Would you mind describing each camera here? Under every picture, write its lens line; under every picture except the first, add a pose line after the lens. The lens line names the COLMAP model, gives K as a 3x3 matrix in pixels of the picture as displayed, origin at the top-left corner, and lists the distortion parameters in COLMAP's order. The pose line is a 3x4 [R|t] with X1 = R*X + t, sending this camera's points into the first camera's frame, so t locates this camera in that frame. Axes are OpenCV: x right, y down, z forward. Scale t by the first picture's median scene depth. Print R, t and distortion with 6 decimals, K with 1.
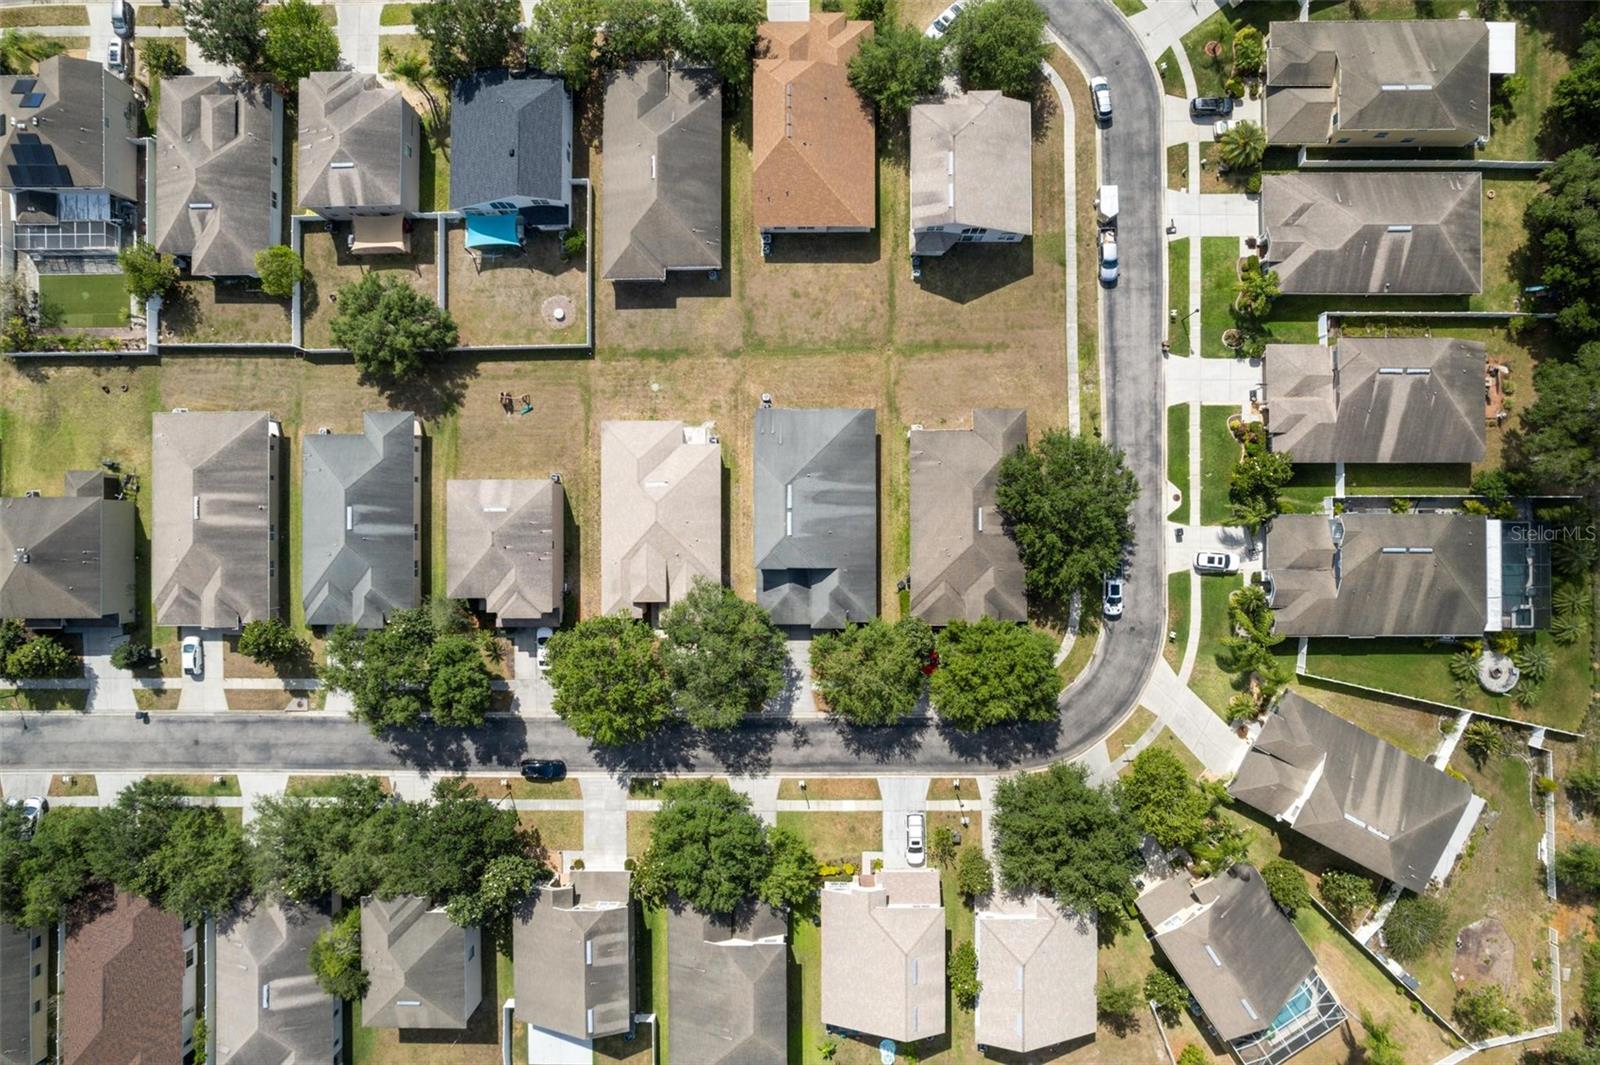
lens RADIAL K [[1025.8, 0, 803.3], [0, 1025.8, 530.4], [0, 0, 1]] dist [0.001167, 0.001858]
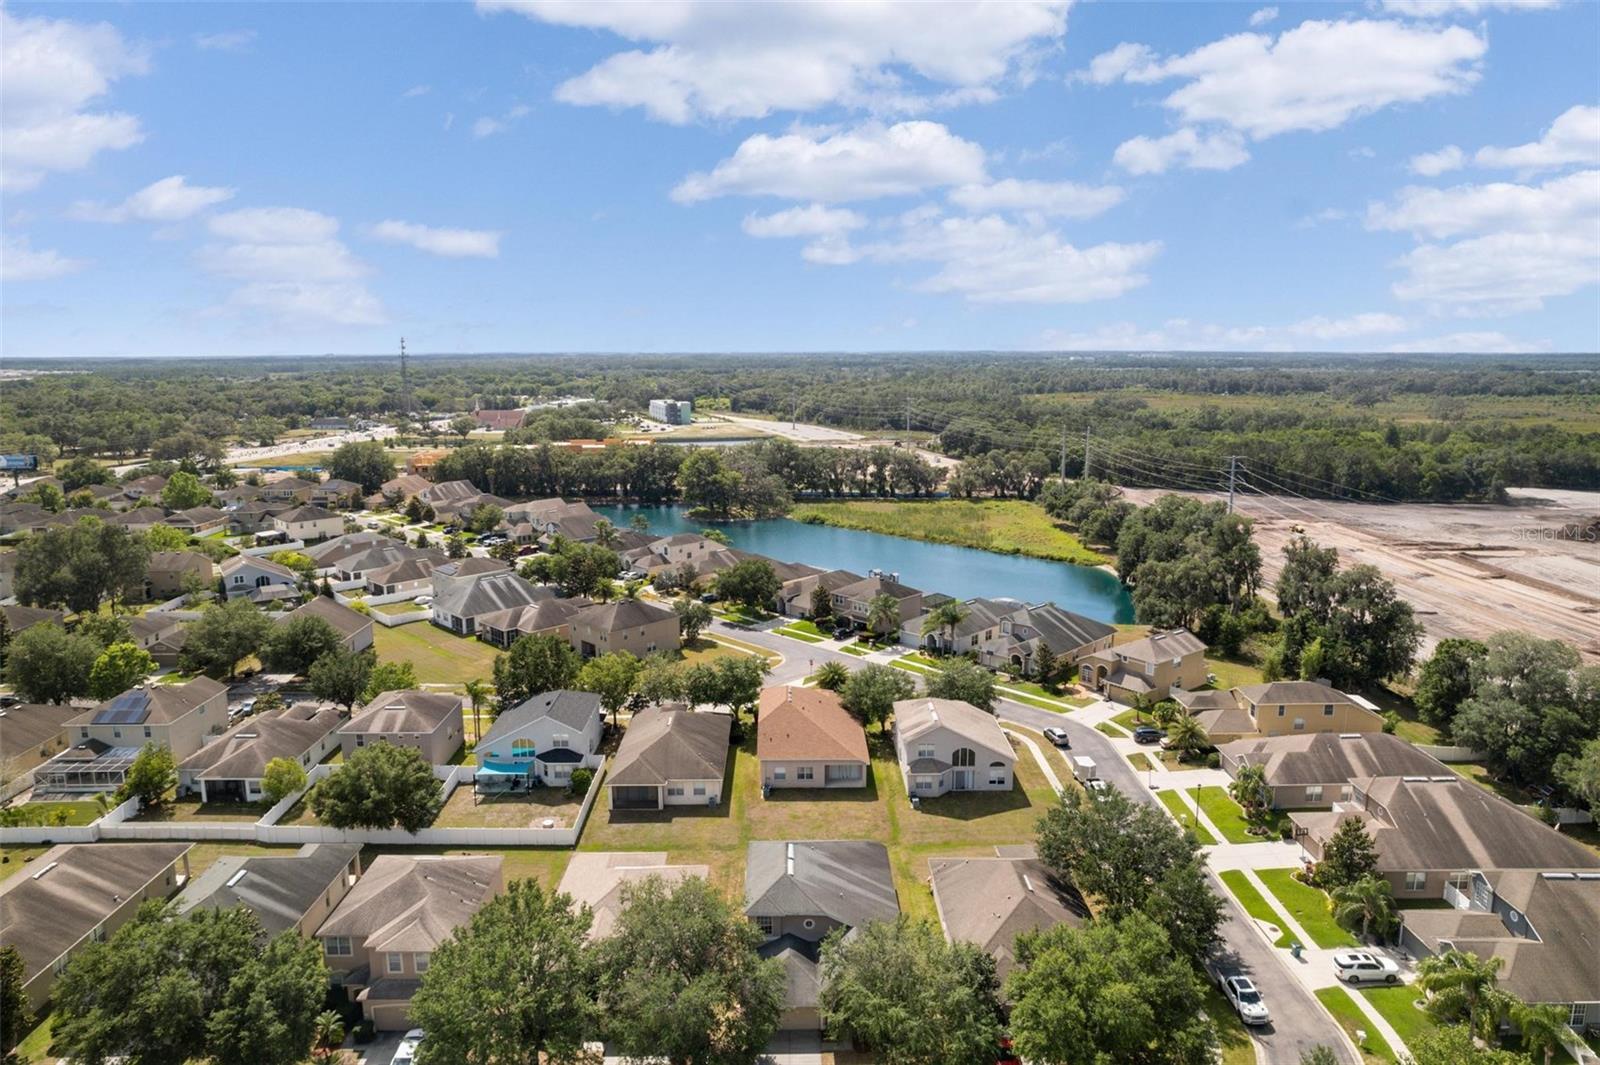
lens RADIAL K [[1025.8, 0, 797.6], [0, 1025.8, 533.0], [0, 0, 1]] dist [0.001167, 0.001858]
pose [[0.999829, 0.016315, 0.008741, -0.018113], [0.005225, 0.204283, -0.978898, 0.674399], [-0.017756, 0.978776, 0.204163, 0.537025]]
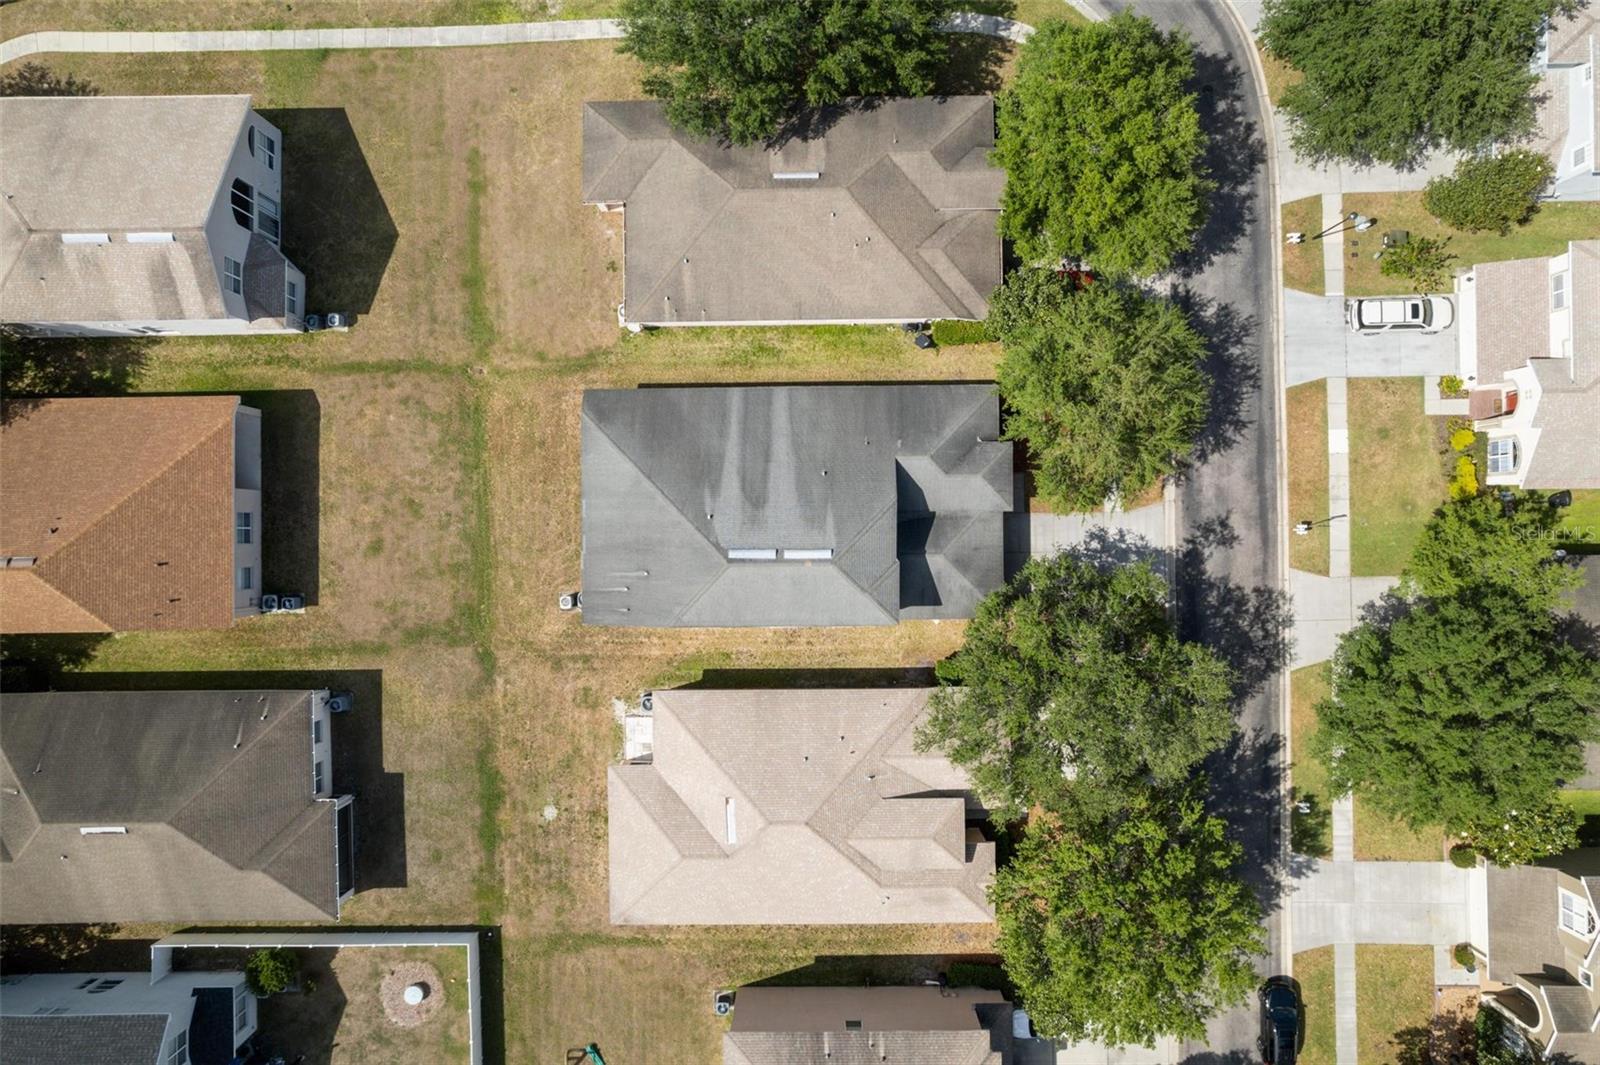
lens RADIAL K [[1025.8, 0, 799.9], [0, 1025.8, 535.3], [0, 0, 1]] dist [0.001167, 0.001858]
pose [[-0.007039, -0.999791, 0.019200, -0.012968], [0.999882, -0.007299, -0.013497, -0.003586], [0.013634, 0.019103, 0.999725, 0.471918]]
